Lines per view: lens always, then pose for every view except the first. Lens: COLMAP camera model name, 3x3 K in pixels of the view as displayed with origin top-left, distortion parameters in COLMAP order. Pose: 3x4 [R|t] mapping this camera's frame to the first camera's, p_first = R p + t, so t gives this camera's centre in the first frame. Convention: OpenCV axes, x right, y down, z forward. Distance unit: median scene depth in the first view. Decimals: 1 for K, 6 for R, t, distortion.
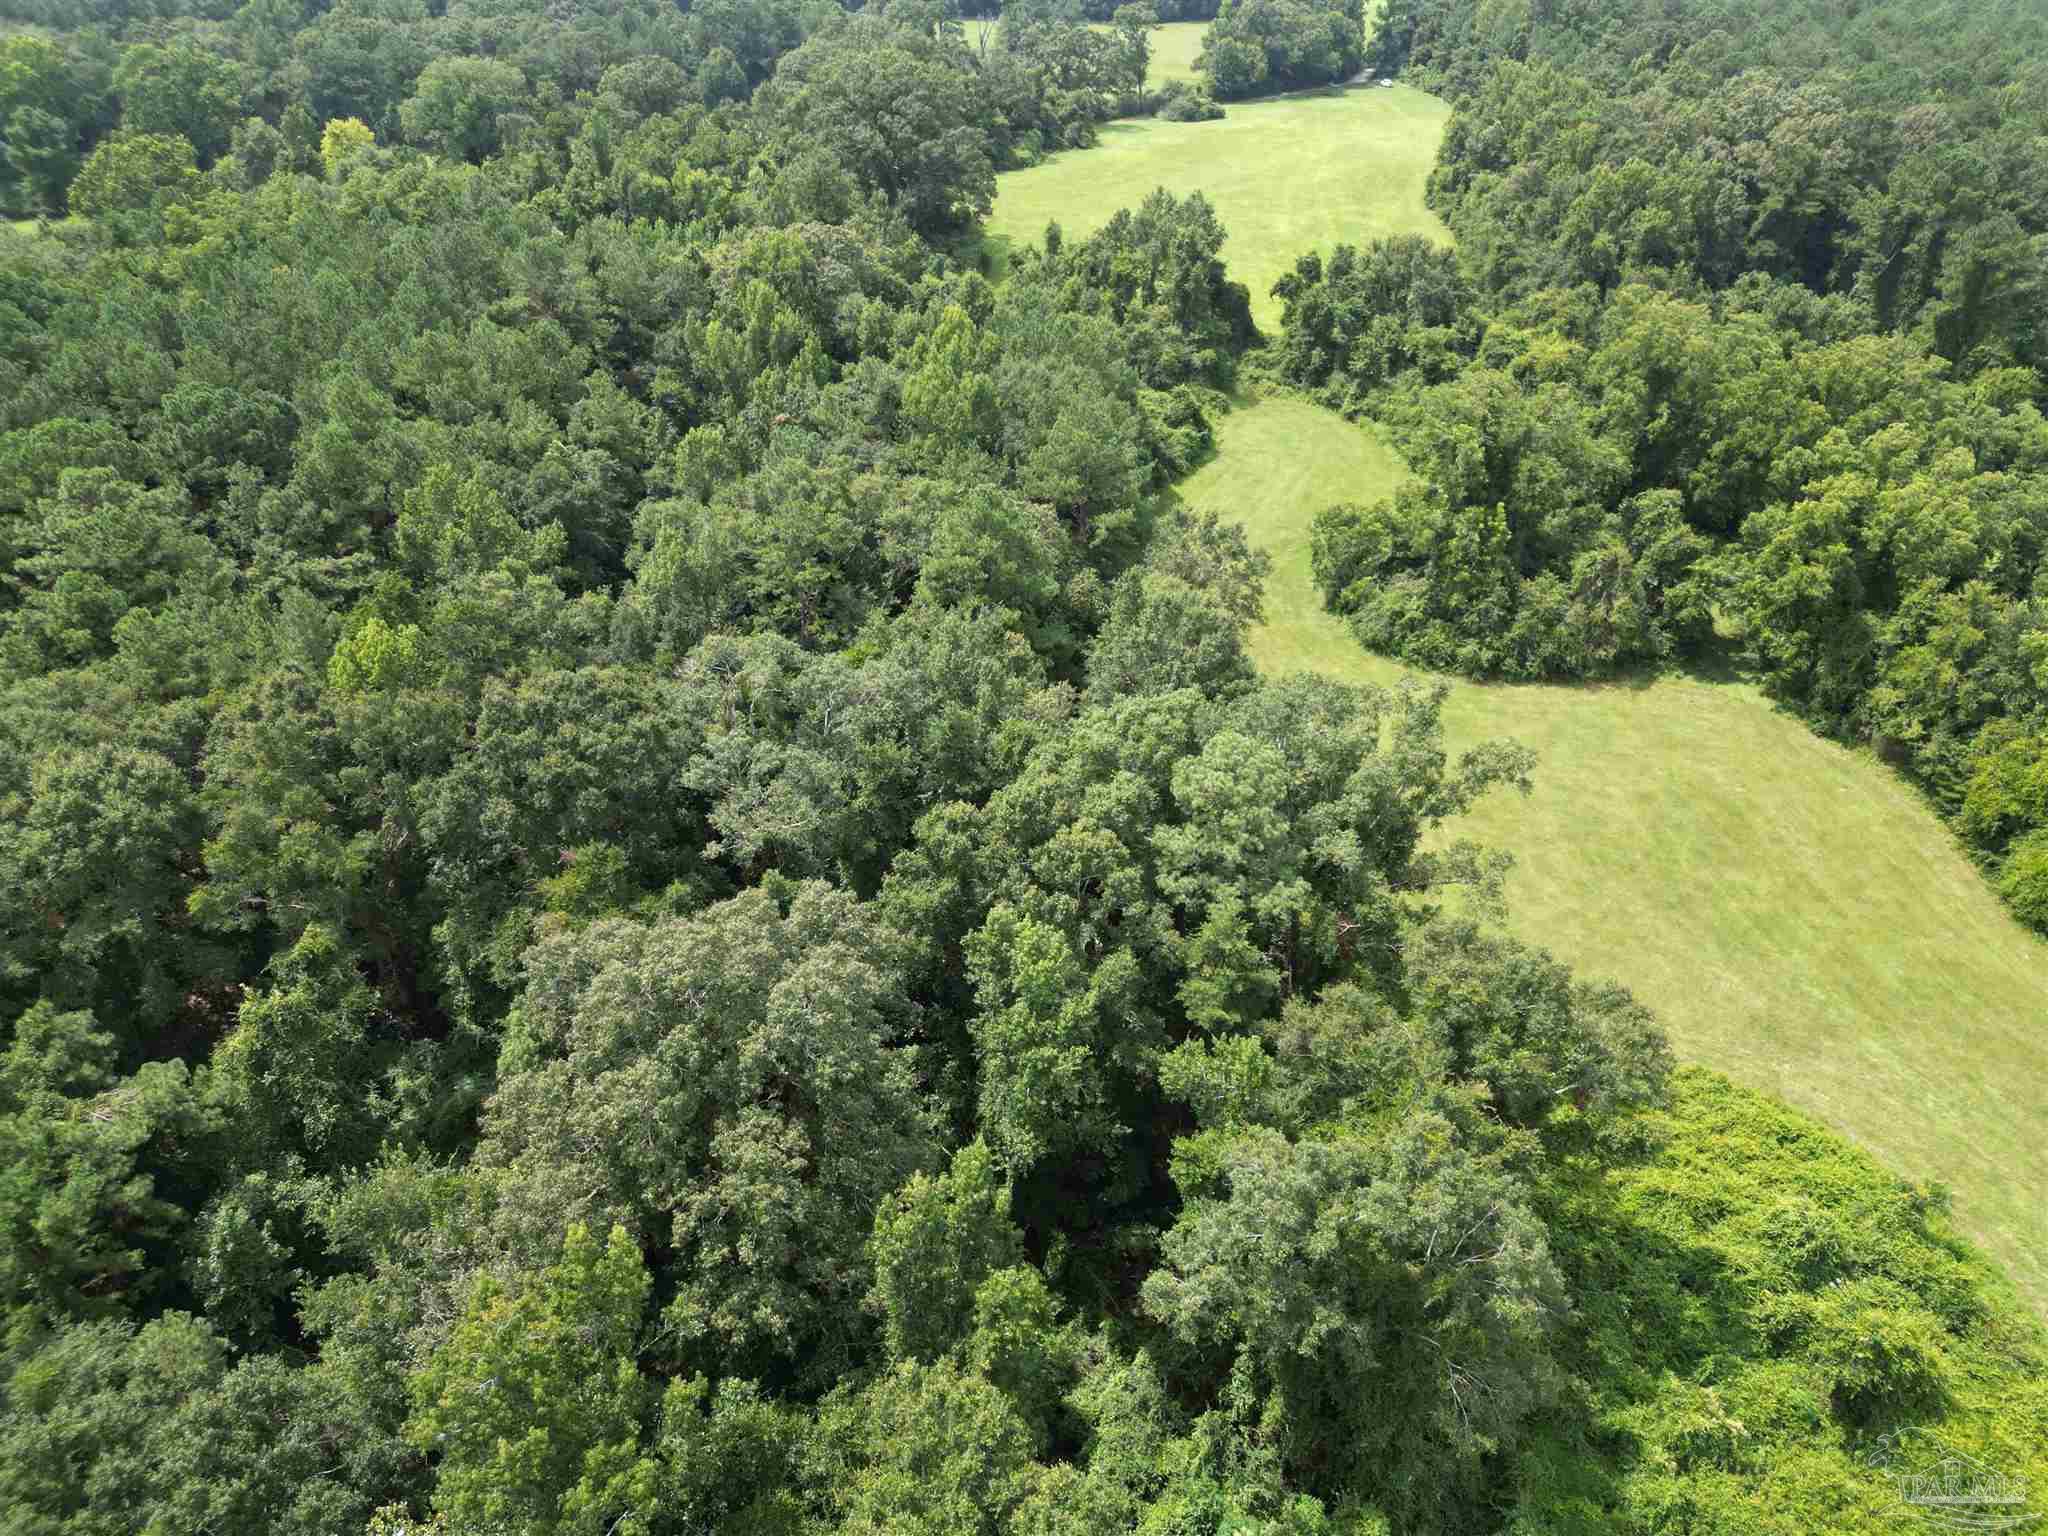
lens RADIAL K [[1429.2, 0, 1024.0], [0, 1429.2, 768.0], [0, 0, 1]] dist [0.083571, -0.081737]
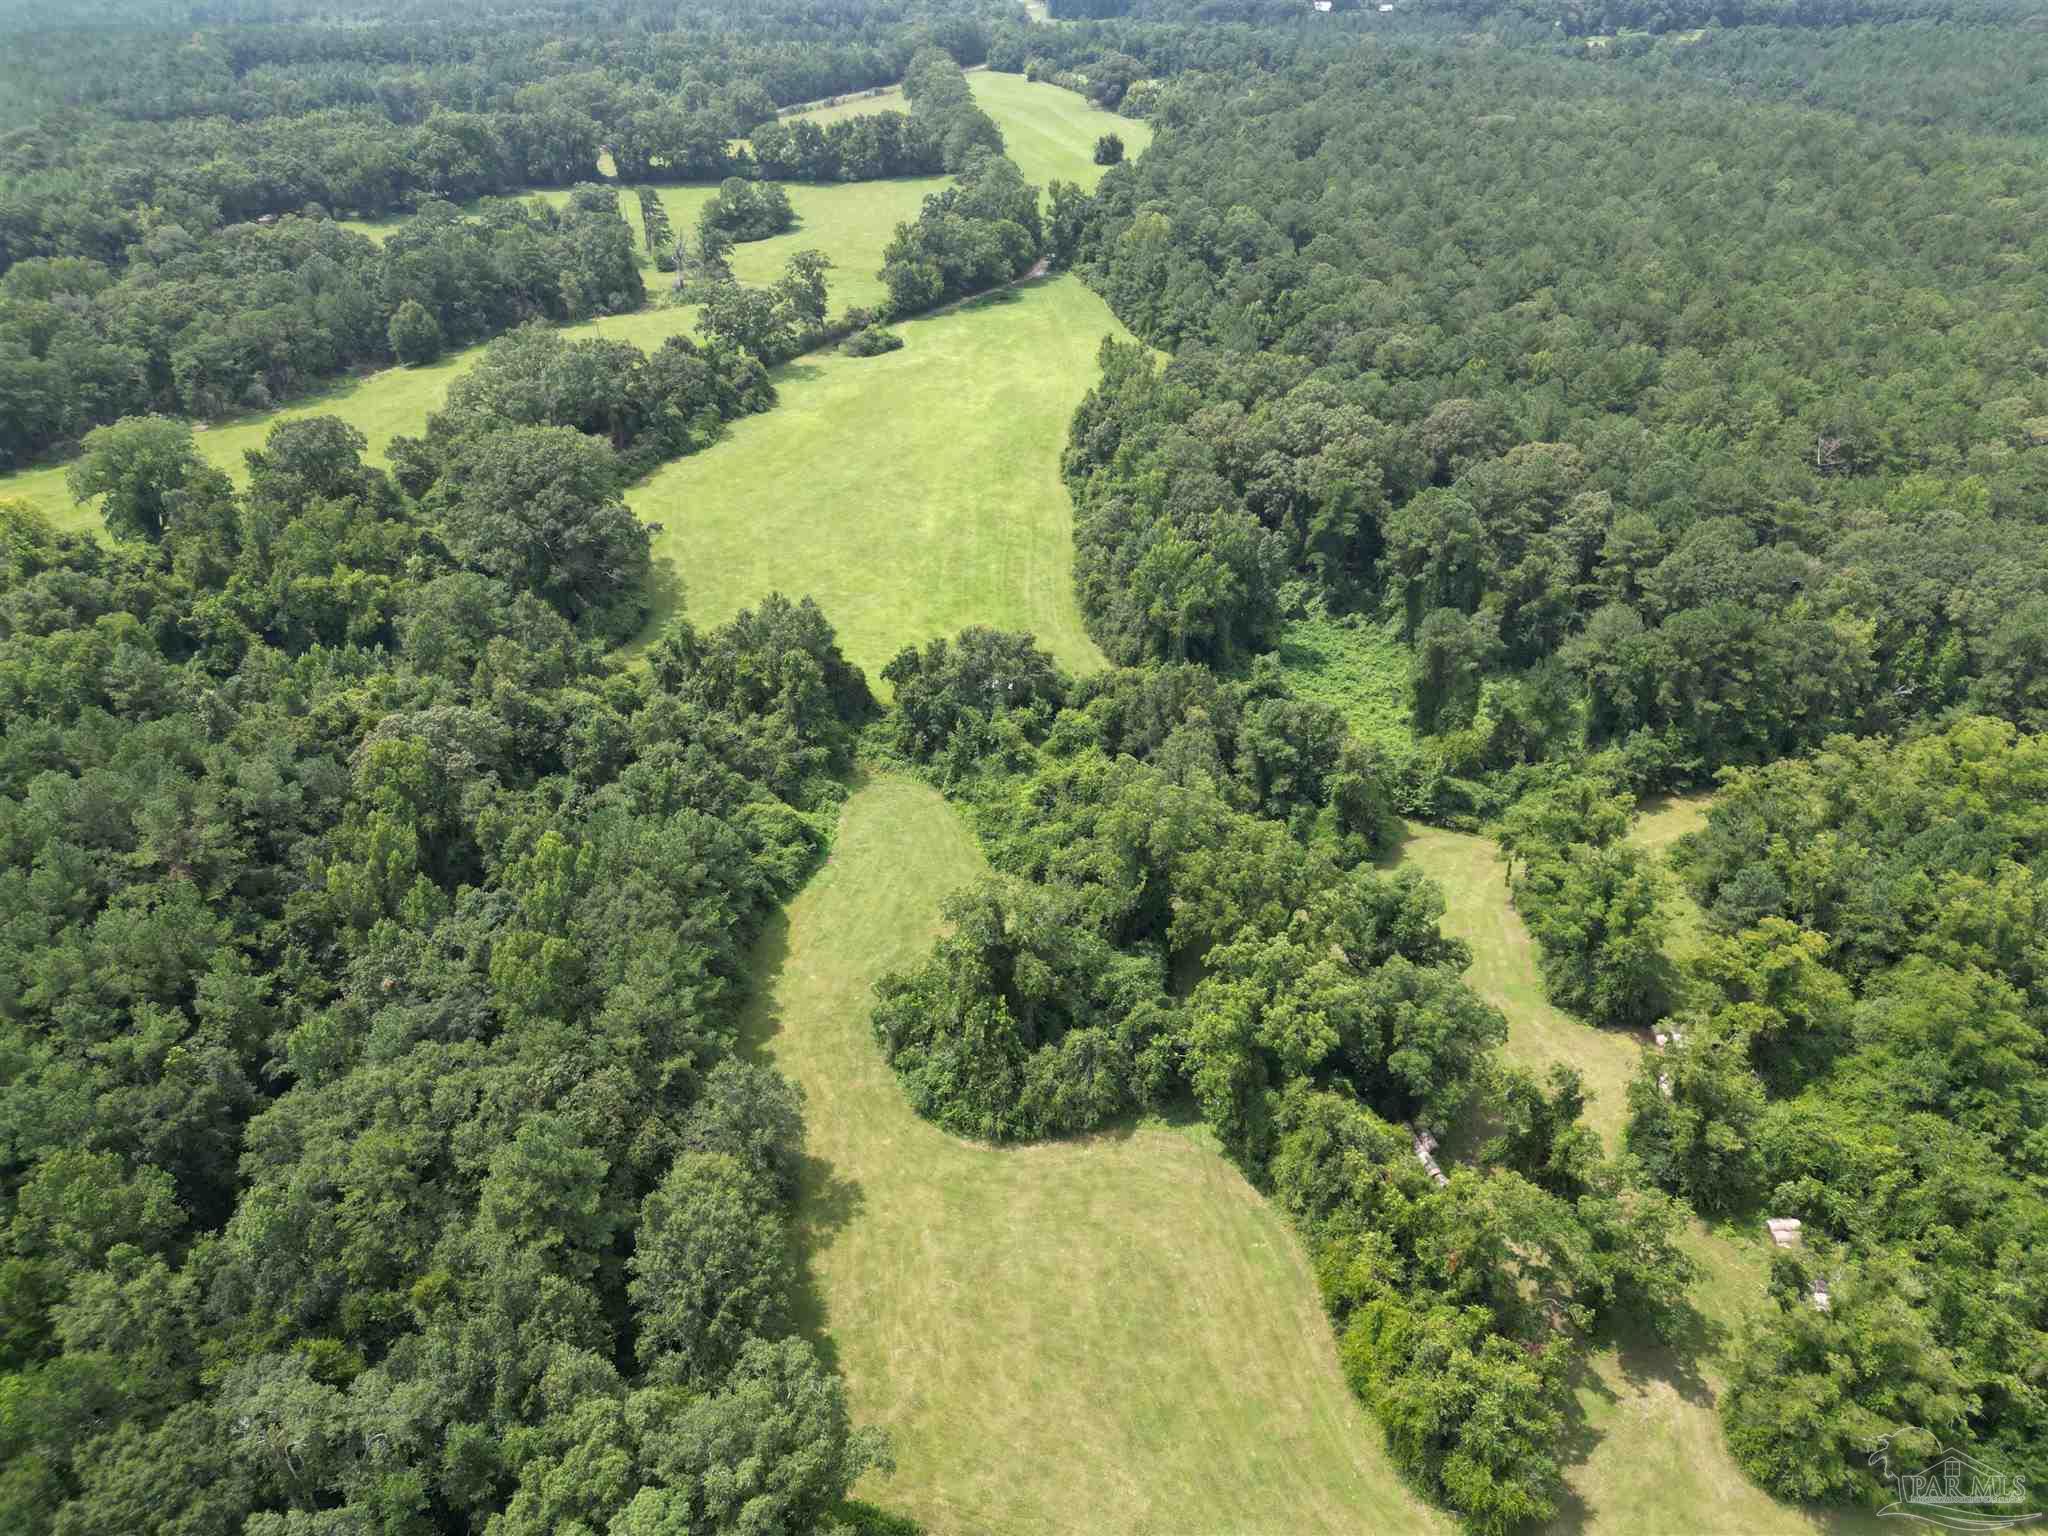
lens RADIAL K [[1410.2, 0, 1015.5], [0, 1410.2, 801.6], [0, 0, 1]] dist [0.082595, -0.077813]
pose [[0.990134, -0.091903, 0.105780, 0.199923], [0.089563, 0.995624, 0.026672, -0.334827], [-0.107768, -0.016935, 0.994032, -0.176135]]
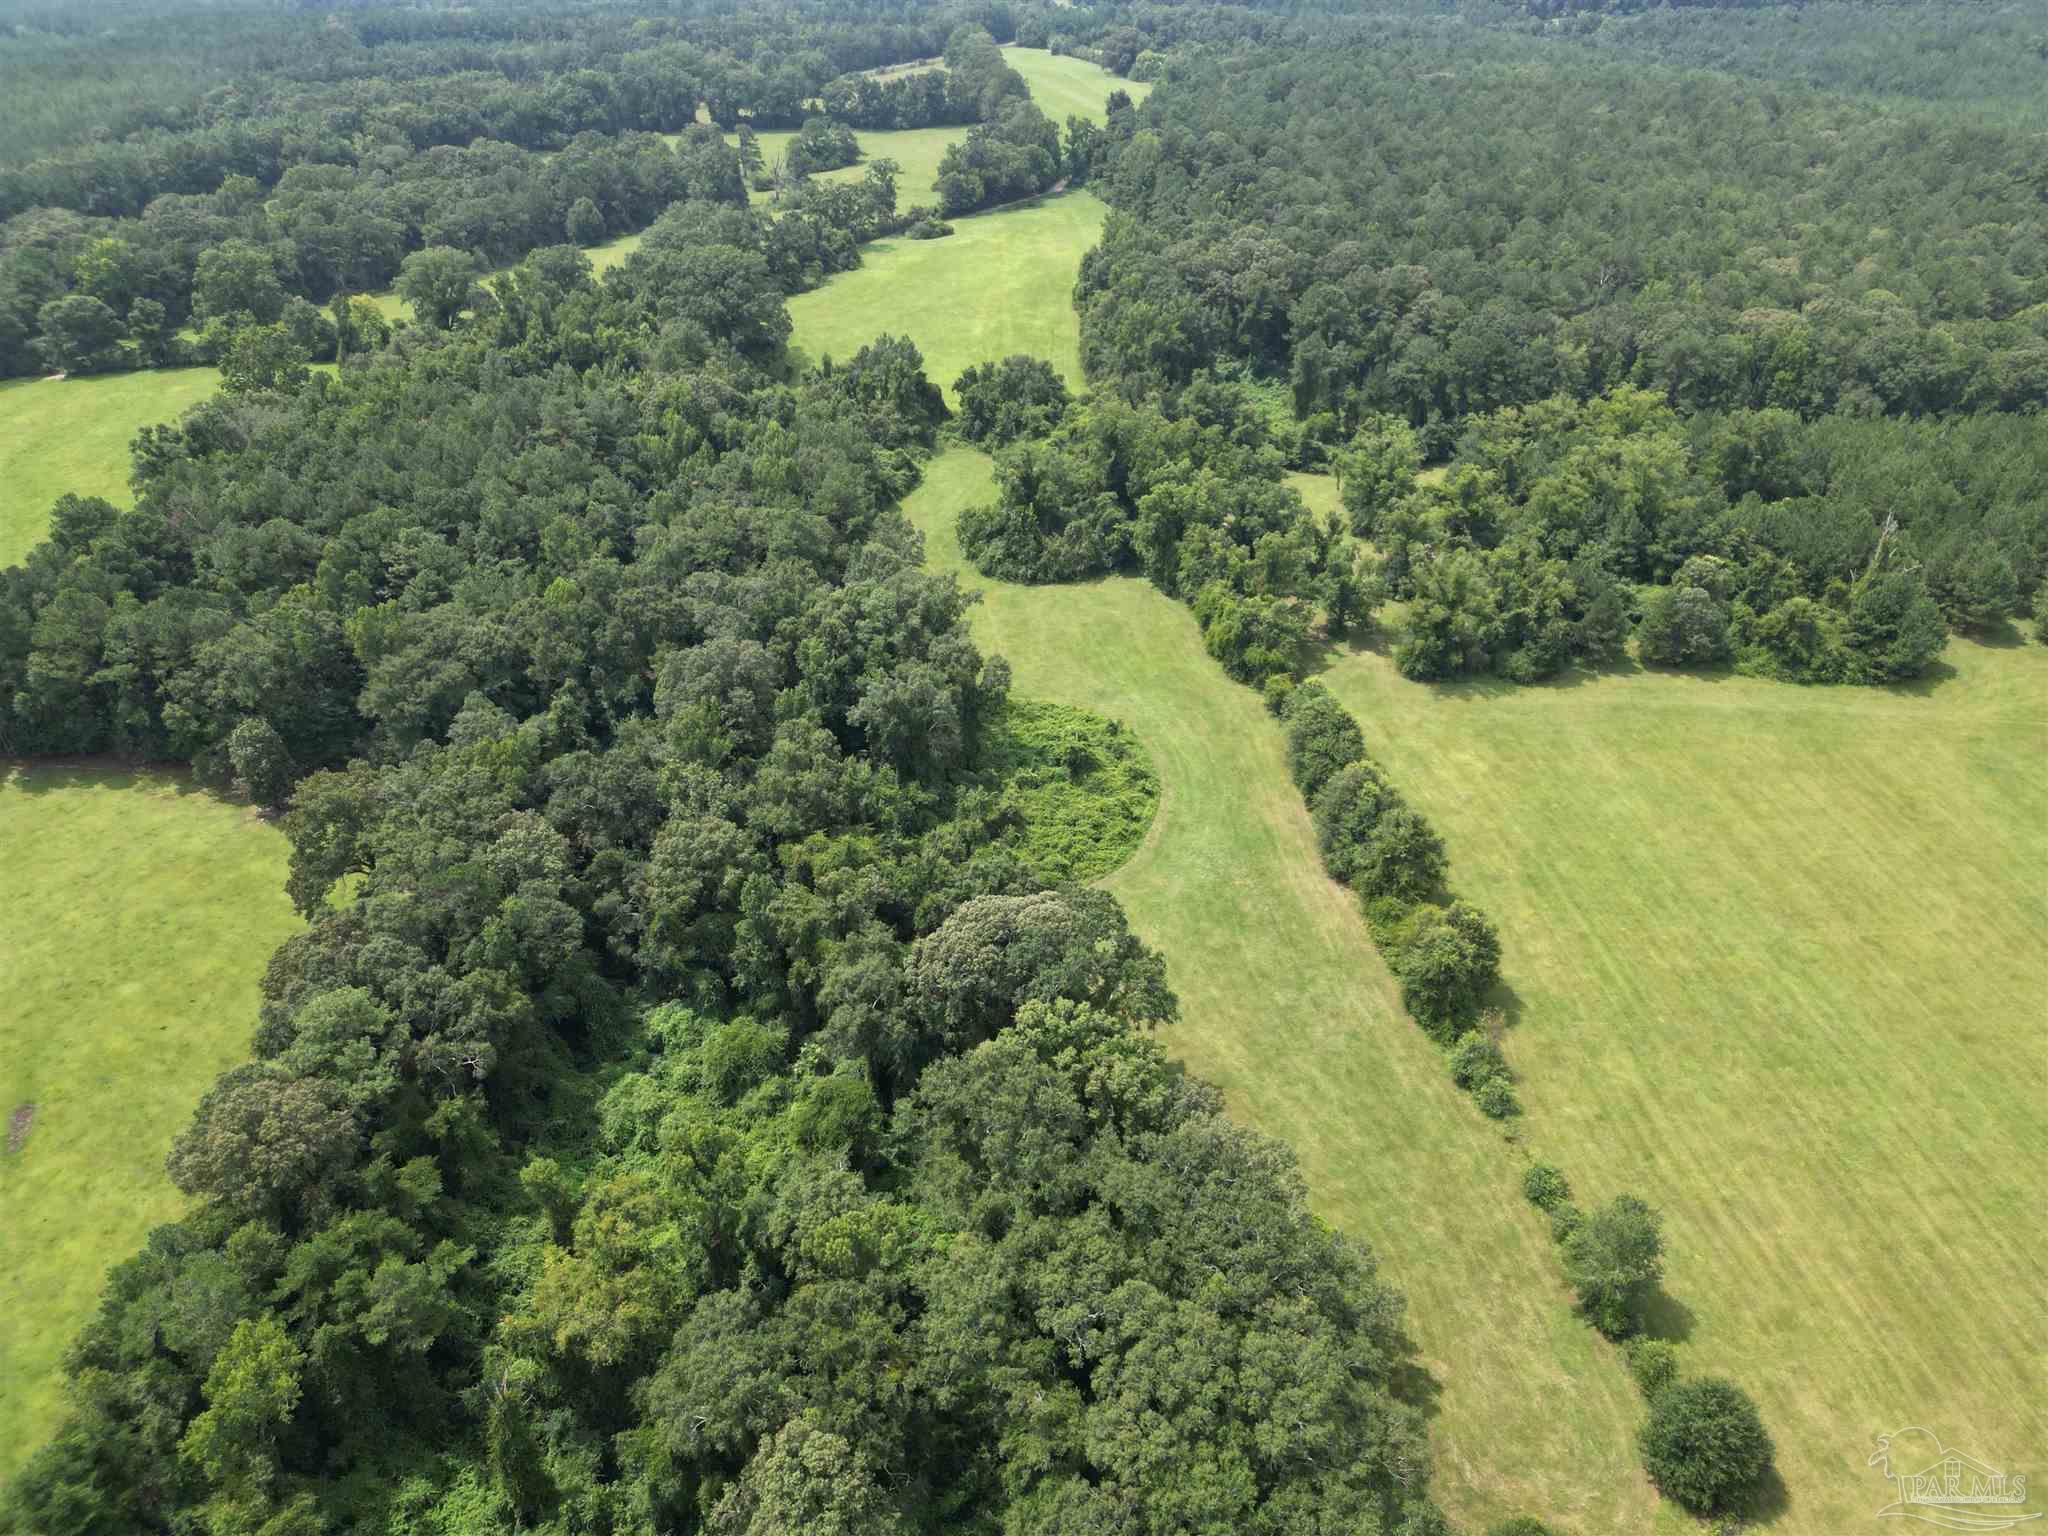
lens RADIAL K [[1410.2, 0, 1015.5], [0, 1410.2, 801.6], [0, 0, 1]] dist [0.082595, -0.077813]
pose [[0.992095, -0.085174, 0.092160, 0.059266], [0.083342, 0.996242, 0.023560, 0.191282], [-0.093820, -0.015693, 0.995465, -1.015391]]
